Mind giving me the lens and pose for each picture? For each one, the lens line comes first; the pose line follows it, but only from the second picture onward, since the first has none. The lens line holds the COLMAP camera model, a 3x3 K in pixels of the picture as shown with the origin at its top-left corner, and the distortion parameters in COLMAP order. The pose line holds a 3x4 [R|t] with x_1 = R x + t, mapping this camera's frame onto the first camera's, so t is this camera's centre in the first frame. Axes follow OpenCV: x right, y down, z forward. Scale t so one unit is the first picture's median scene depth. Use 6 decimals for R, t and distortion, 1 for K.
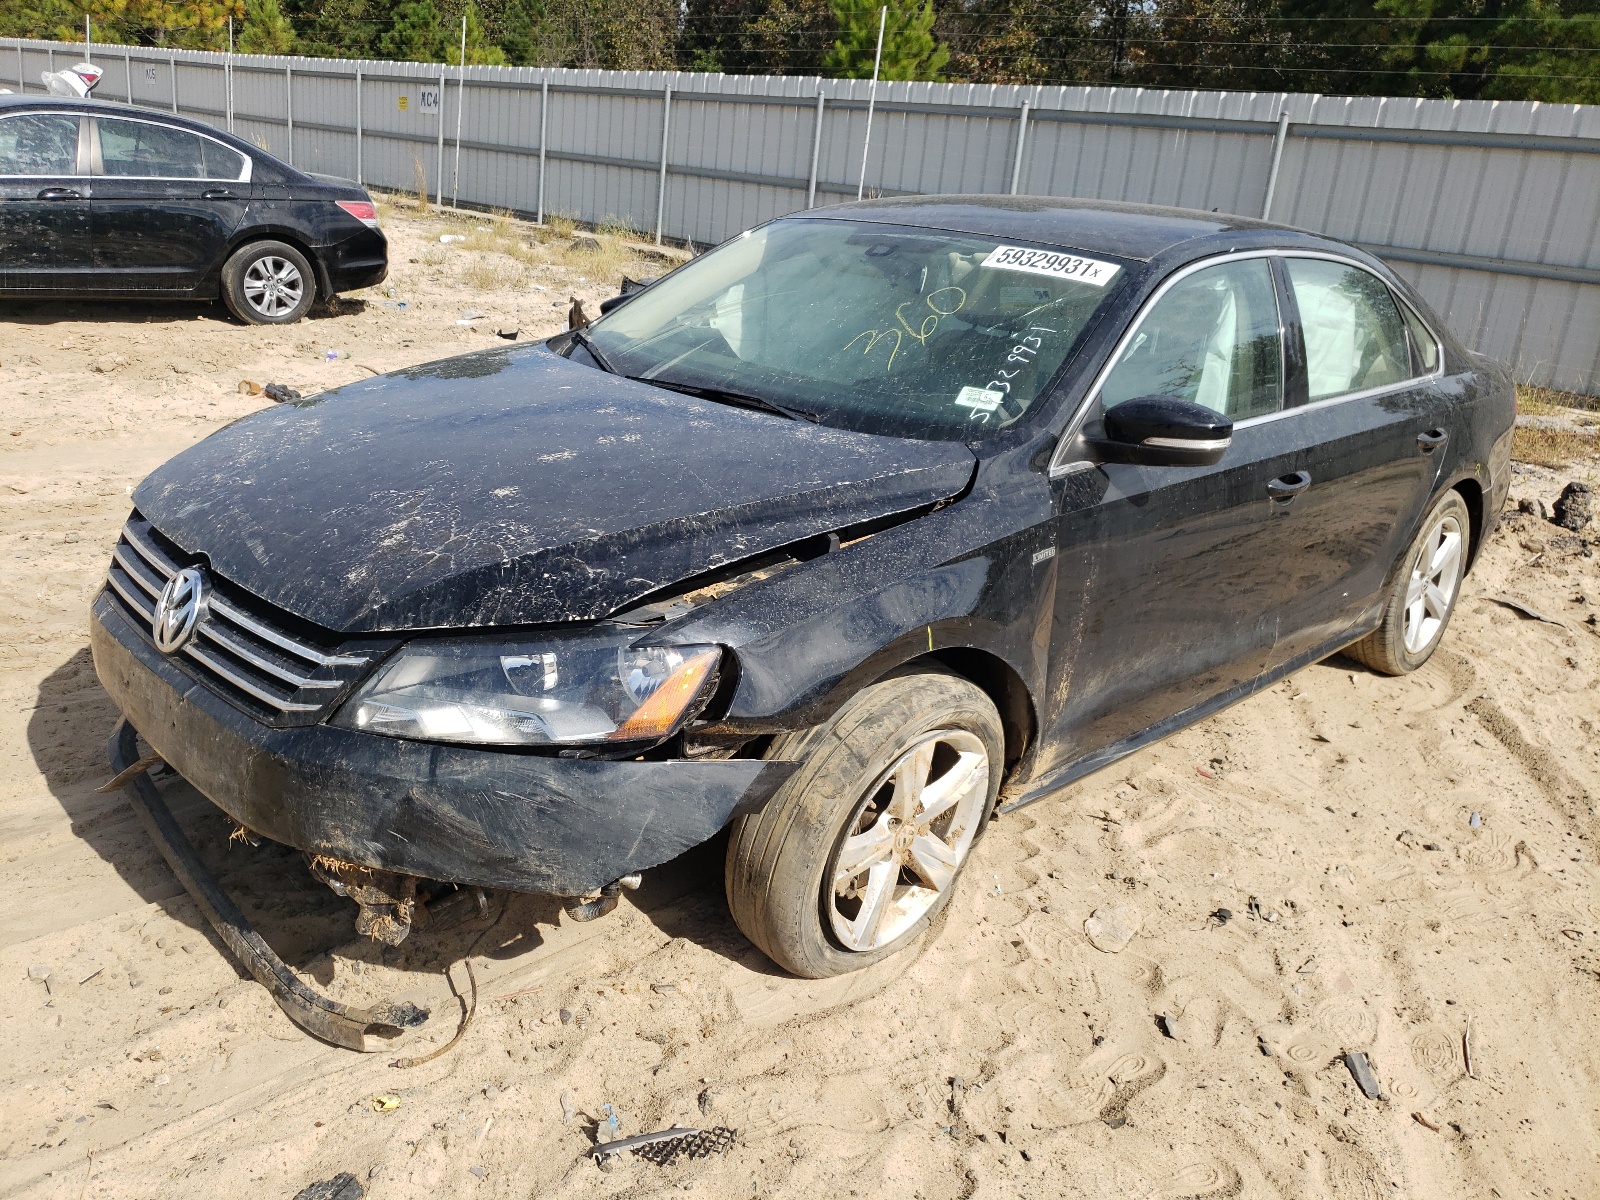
lens RADIAL K [[1251.7, 0, 799.1], [0, 1251.7, 598.9], [0, 0, 1]] dist [0.039506, -0.008822]
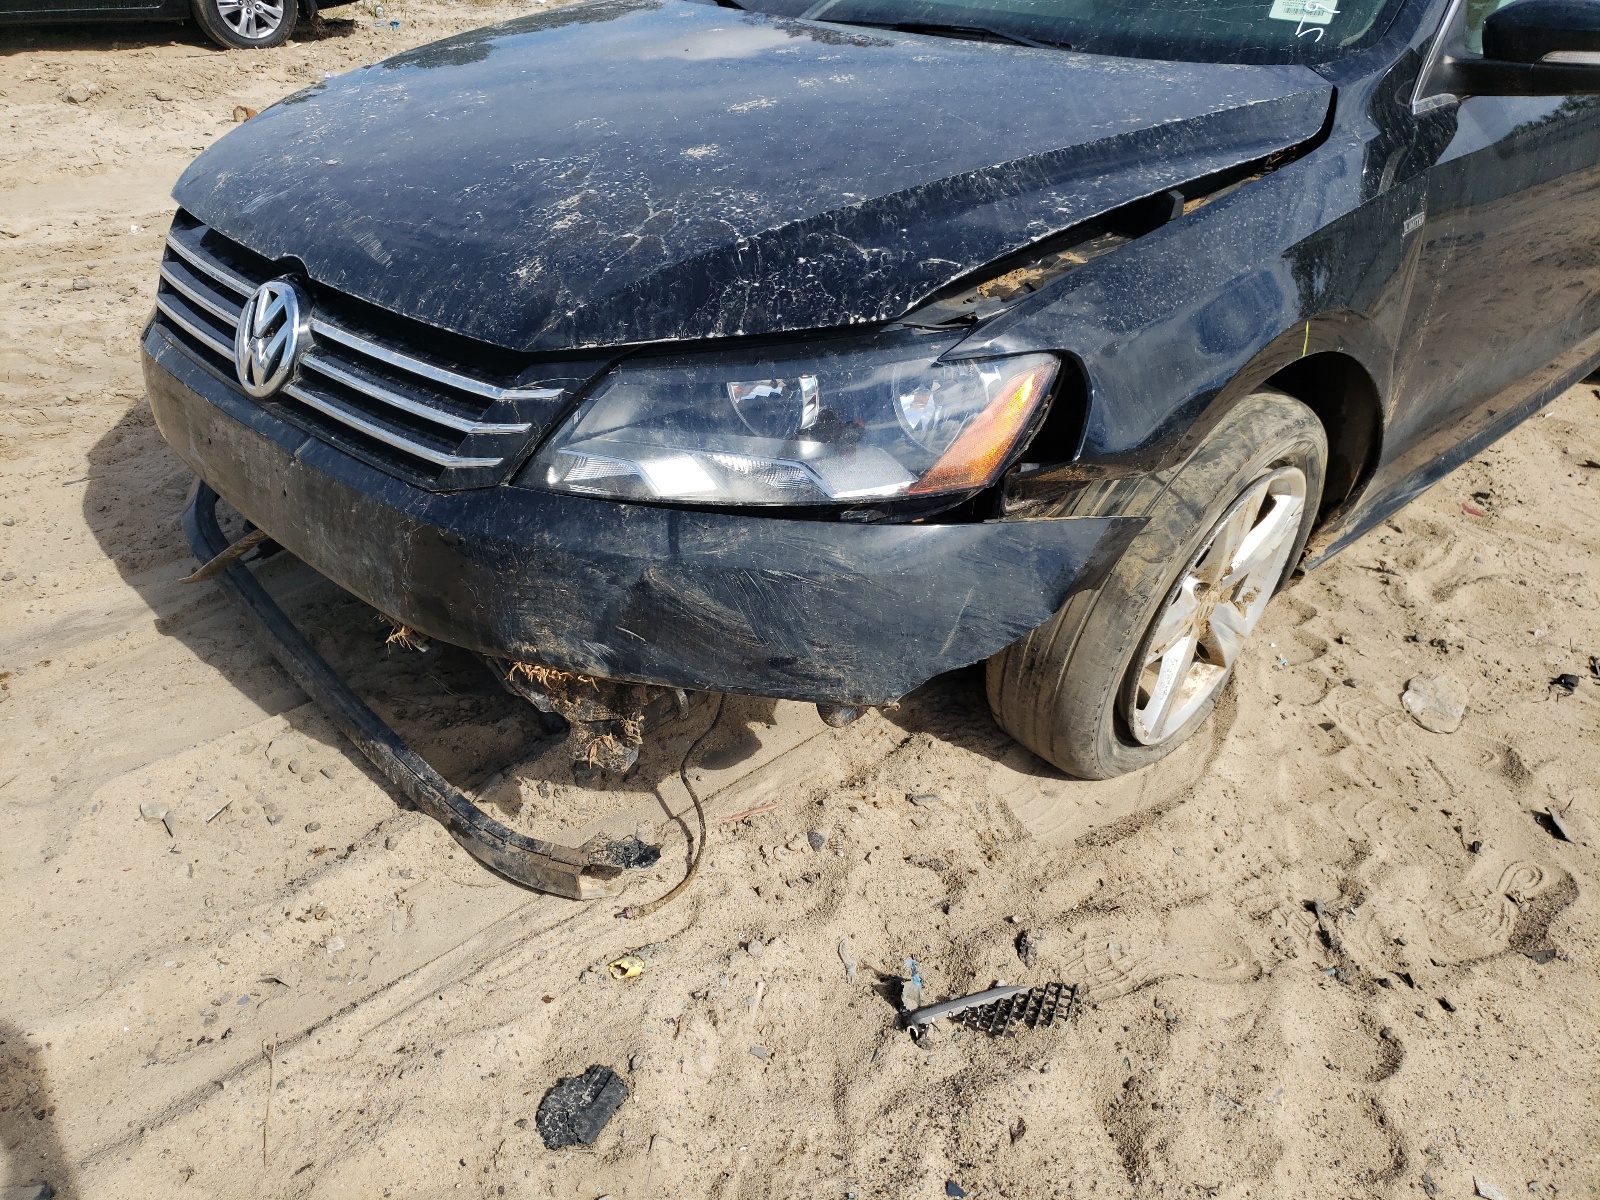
lens RADIAL K [[1251.7, 0, 804.1], [0, 1251.7, 593.8], [0, 0, 1]] dist [0.039506, -0.008822]
pose [[0.999333, -0.035250, -0.009558, -0.180317], [0.036423, 0.981226, 0.189392, 0.027675], [0.002703, -0.189614, 0.981855, 0.253681]]
